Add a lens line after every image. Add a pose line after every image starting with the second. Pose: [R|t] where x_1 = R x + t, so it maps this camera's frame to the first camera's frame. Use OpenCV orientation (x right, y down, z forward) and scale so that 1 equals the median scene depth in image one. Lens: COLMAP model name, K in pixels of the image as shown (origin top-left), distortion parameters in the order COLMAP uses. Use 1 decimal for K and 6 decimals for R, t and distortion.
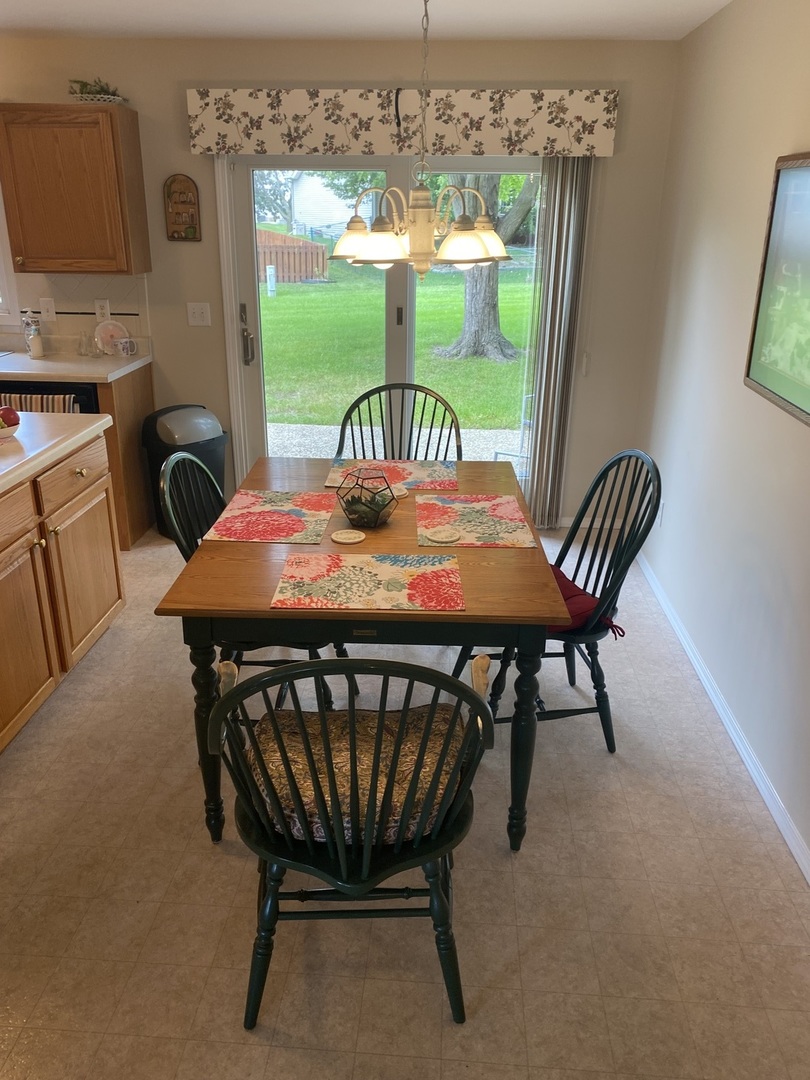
lens RADIAL K [[818.7, 0, 413.1], [0, 818.7, 540.4], [0, 0, 1]] dist [-0.002905, 0.001372]
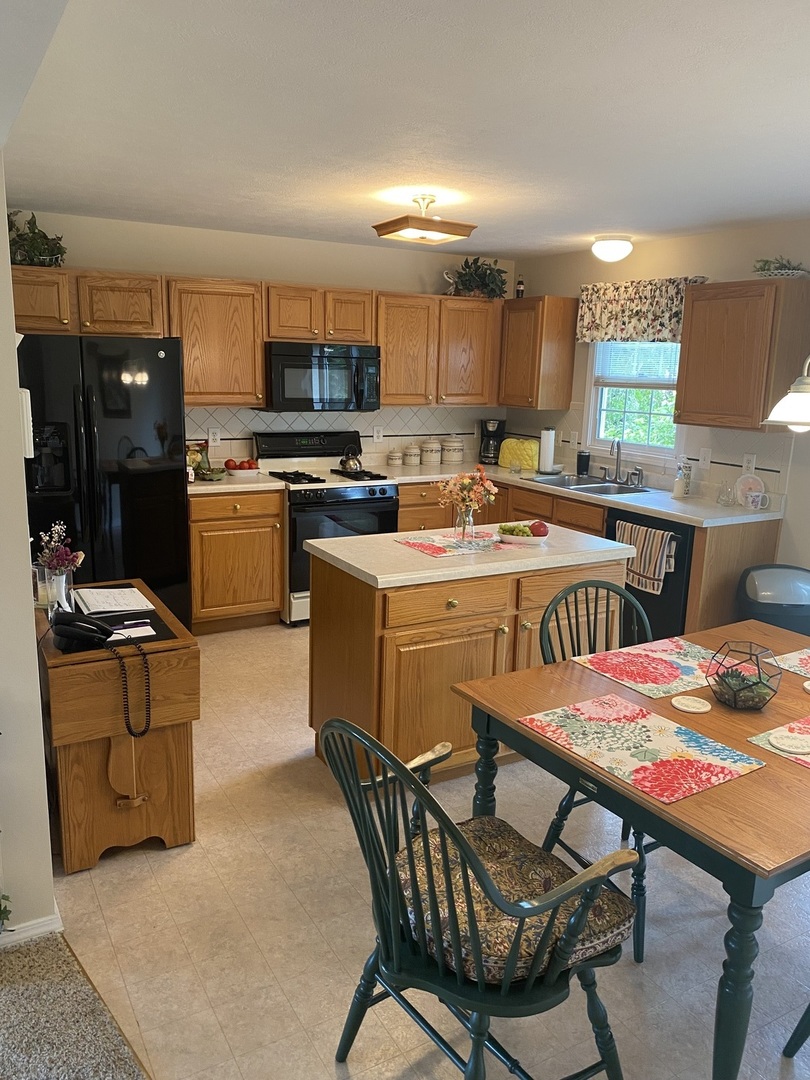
lens RADIAL K [[818.7, 0, 413.1], [0, 818.7, 540.4], [0, 0, 1]] dist [-0.002905, 0.001372]
pose [[0.547413, 0.173588, -0.818661, 0.446600], [-0.325694, 0.945316, -0.017338, -0.058005], [0.770884, 0.276124, 0.574015, 0.179737]]
